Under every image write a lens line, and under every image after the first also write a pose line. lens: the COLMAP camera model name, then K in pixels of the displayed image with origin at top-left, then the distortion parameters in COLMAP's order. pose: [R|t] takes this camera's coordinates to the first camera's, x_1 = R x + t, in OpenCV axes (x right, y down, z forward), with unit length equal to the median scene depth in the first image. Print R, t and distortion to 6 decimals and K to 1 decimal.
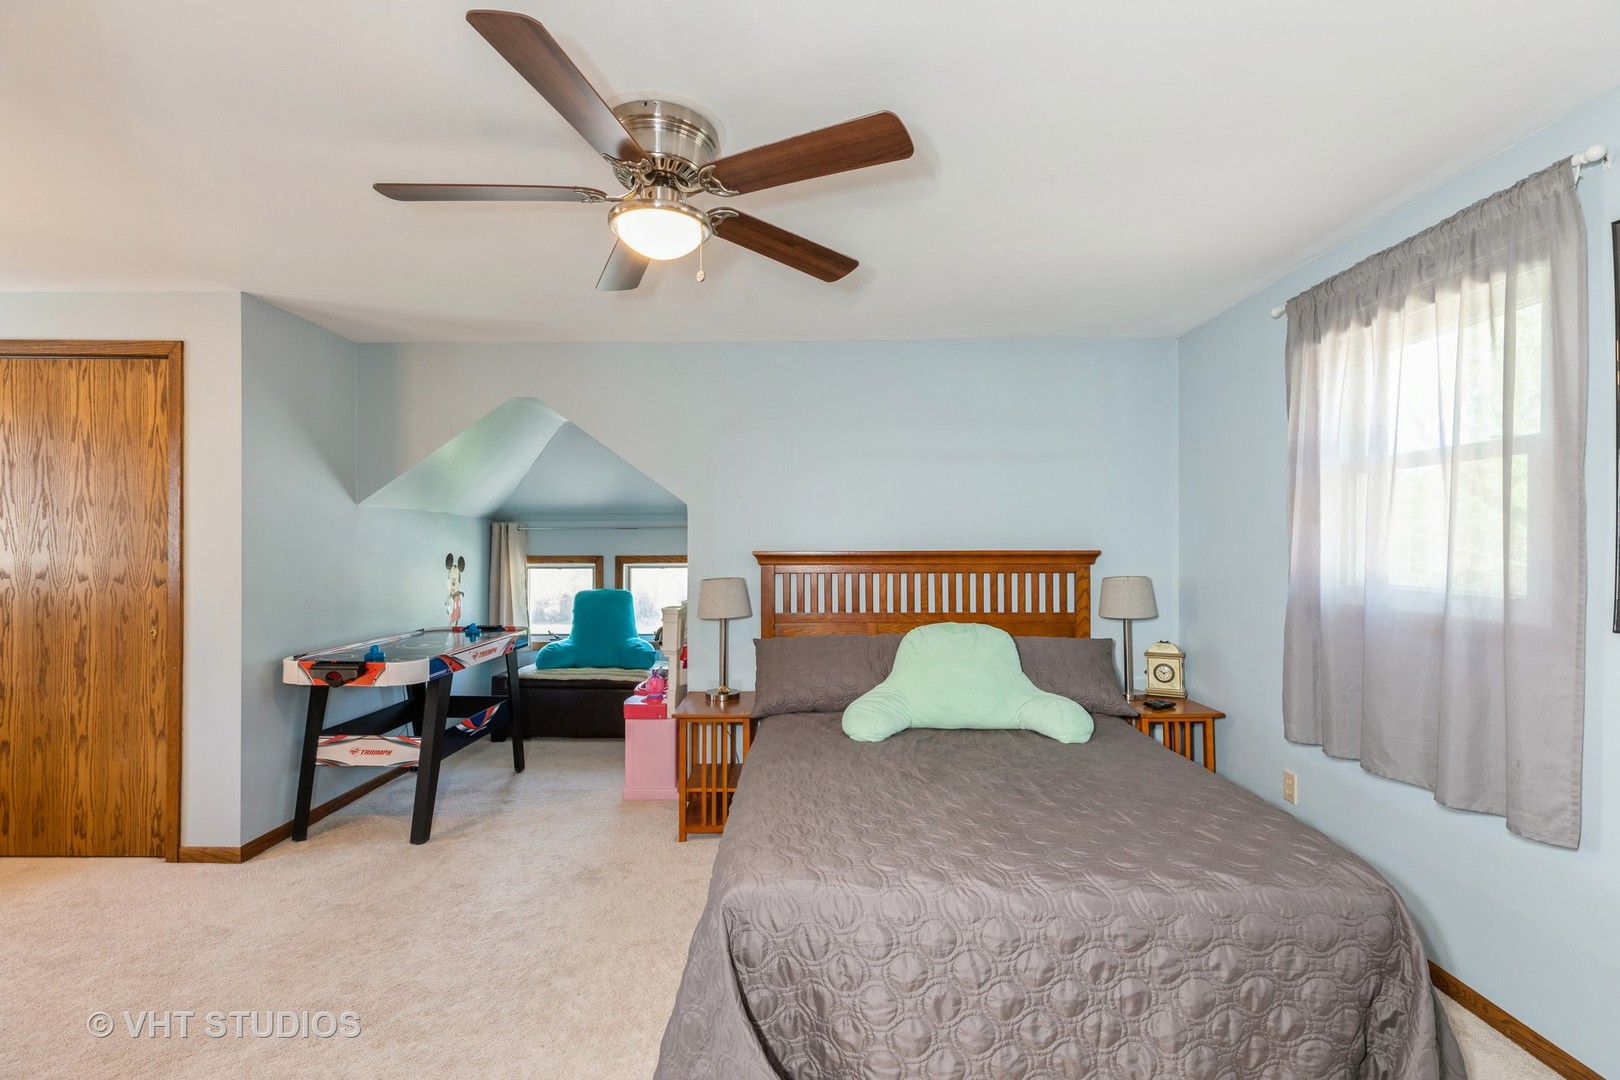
lens RADIAL K [[729.3, 0, 810.0], [0, 729.3, 540.0], [0, 0, 1]] dist [0.011888, -0.000006]
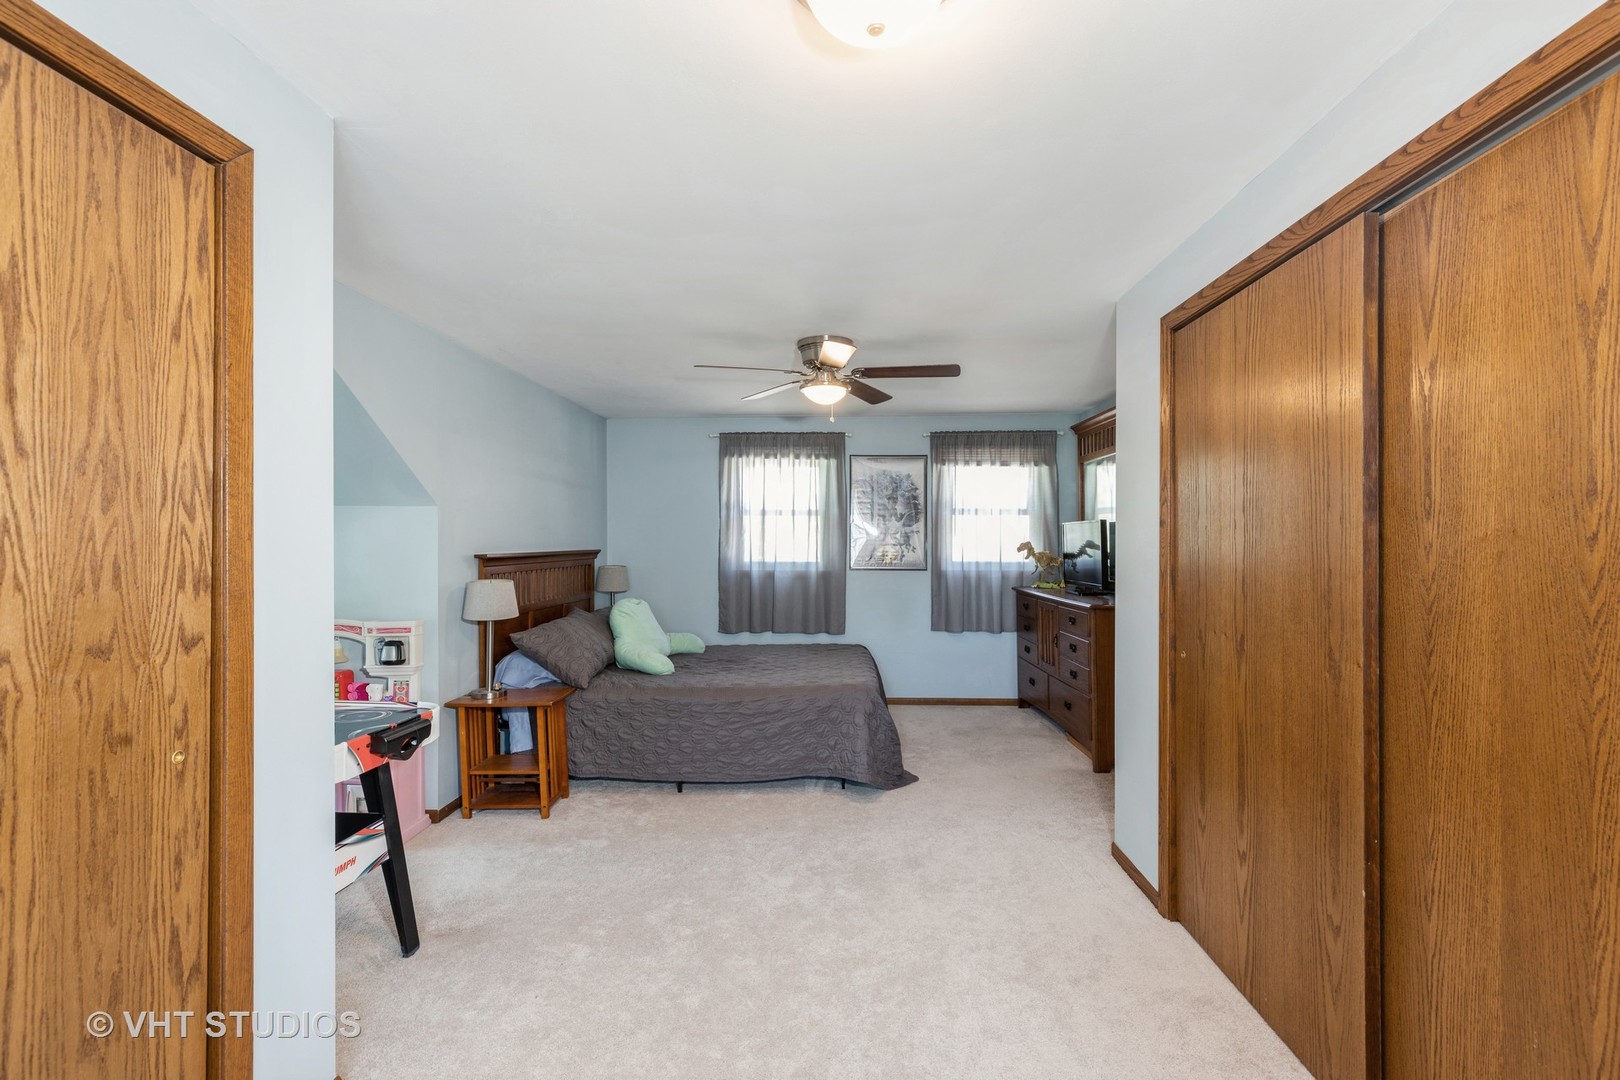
lens RADIAL K [[729.3, 0, 810.0], [0, 729.3, 540.0], [0, 0, 1]] dist [0.011888, -0.000006]
pose [[0.024000, 0.001479, 0.999711, -1.329591], [-0.003226, 0.999994, -0.001402, -0.006538], [-0.999707, -0.003192, 0.024005, 0.604391]]
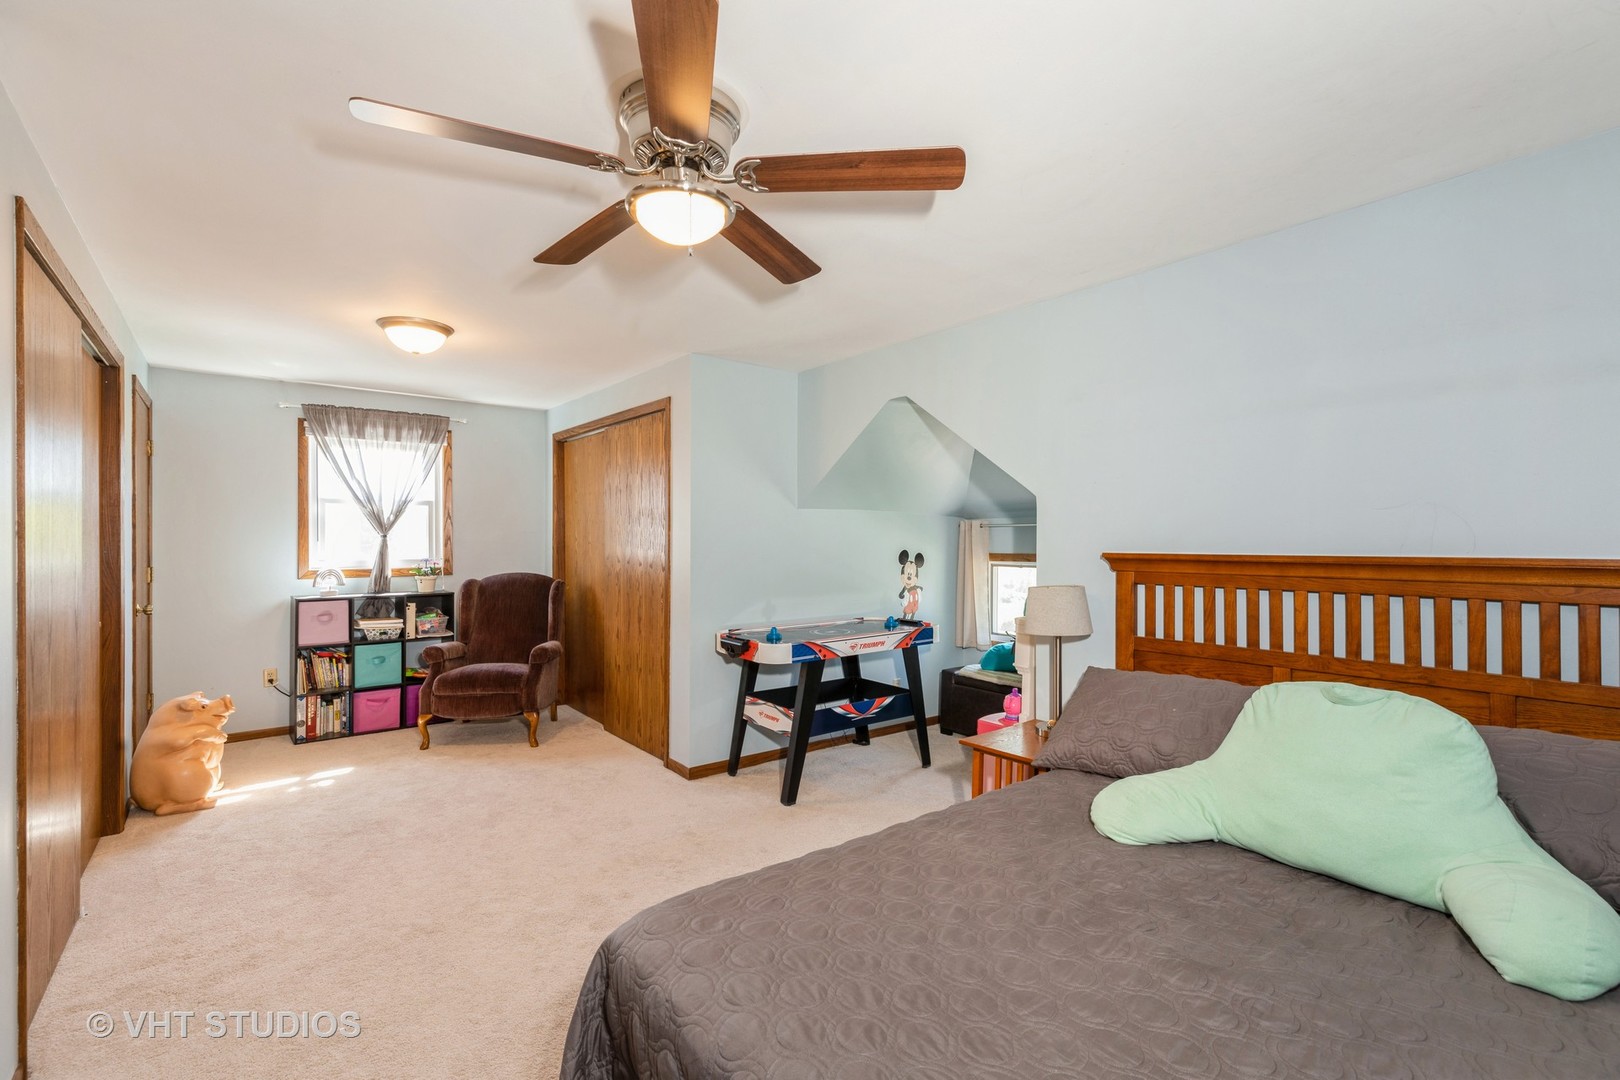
lens RADIAL K [[729.3, 0, 810.0], [0, 729.3, 540.0], [0, 0, 1]] dist [0.011888, -0.000006]
pose [[0.631142, 0.002724, -0.775663, 0.389467], [0.002708, 0.999980, 0.005715, -0.005074], [0.775663, -0.005708, 0.631122, 0.327151]]
